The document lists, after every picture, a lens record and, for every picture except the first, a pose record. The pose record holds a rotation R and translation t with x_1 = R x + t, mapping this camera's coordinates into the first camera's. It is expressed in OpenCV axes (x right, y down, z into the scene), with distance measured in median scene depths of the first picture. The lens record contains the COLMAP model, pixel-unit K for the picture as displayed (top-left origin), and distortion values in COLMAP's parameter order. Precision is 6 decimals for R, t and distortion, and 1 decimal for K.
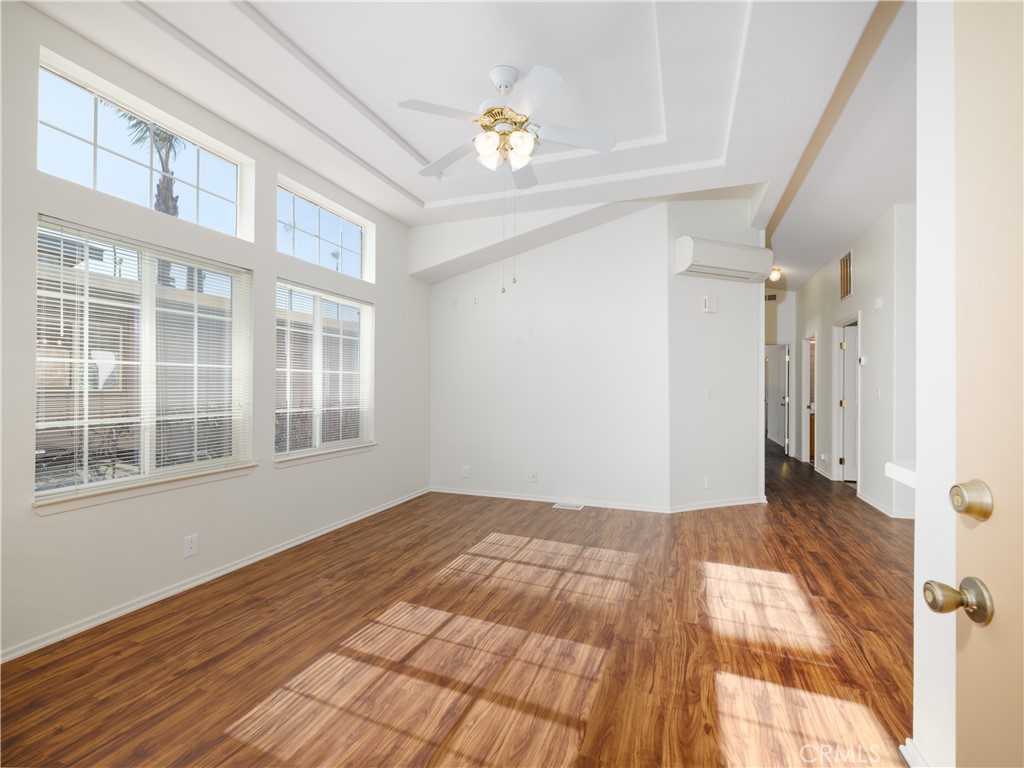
lens RADIAL K [[470.9, 0, 511.4], [0, 470.9, 383.7], [0, 0, 1]] dist [0.000480, 0.000876]
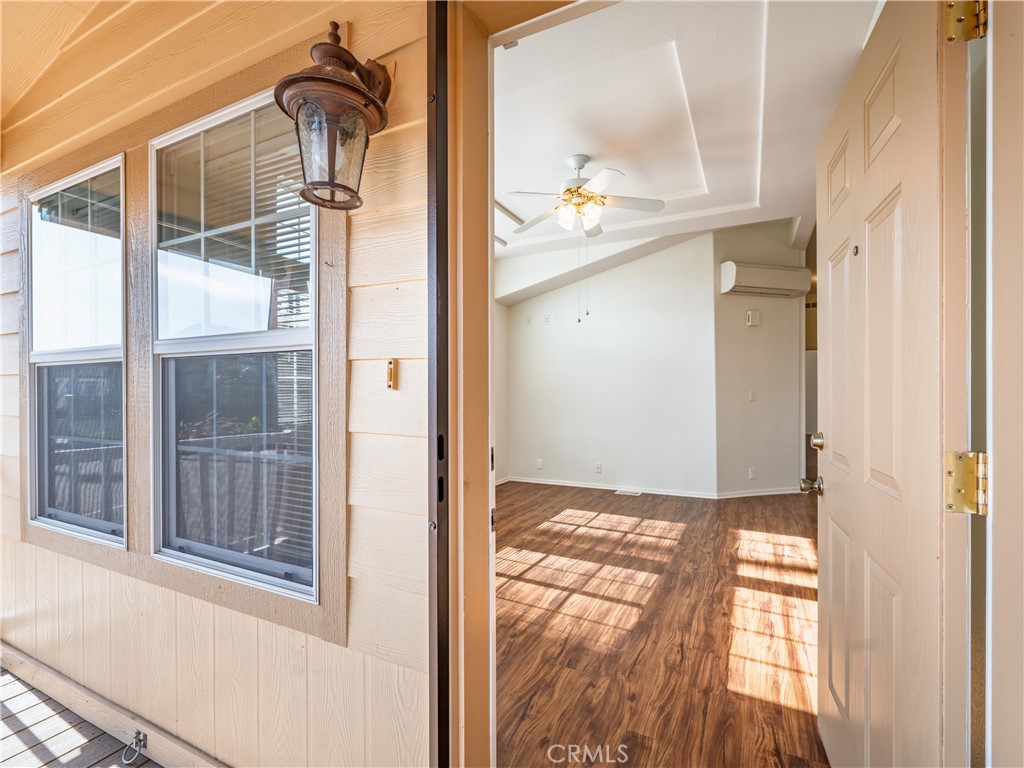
lens RADIAL K [[470.9, 0, 512.4], [0, 470.9, 391.4], [0, 0, 1]] dist [0.000480, 0.000876]
pose [[0.993348, -0.008351, -0.114851, -0.055747], [0.009182, 0.999935, 0.006707, -0.008214], [0.114788, -0.007717, 0.993360, -0.373048]]
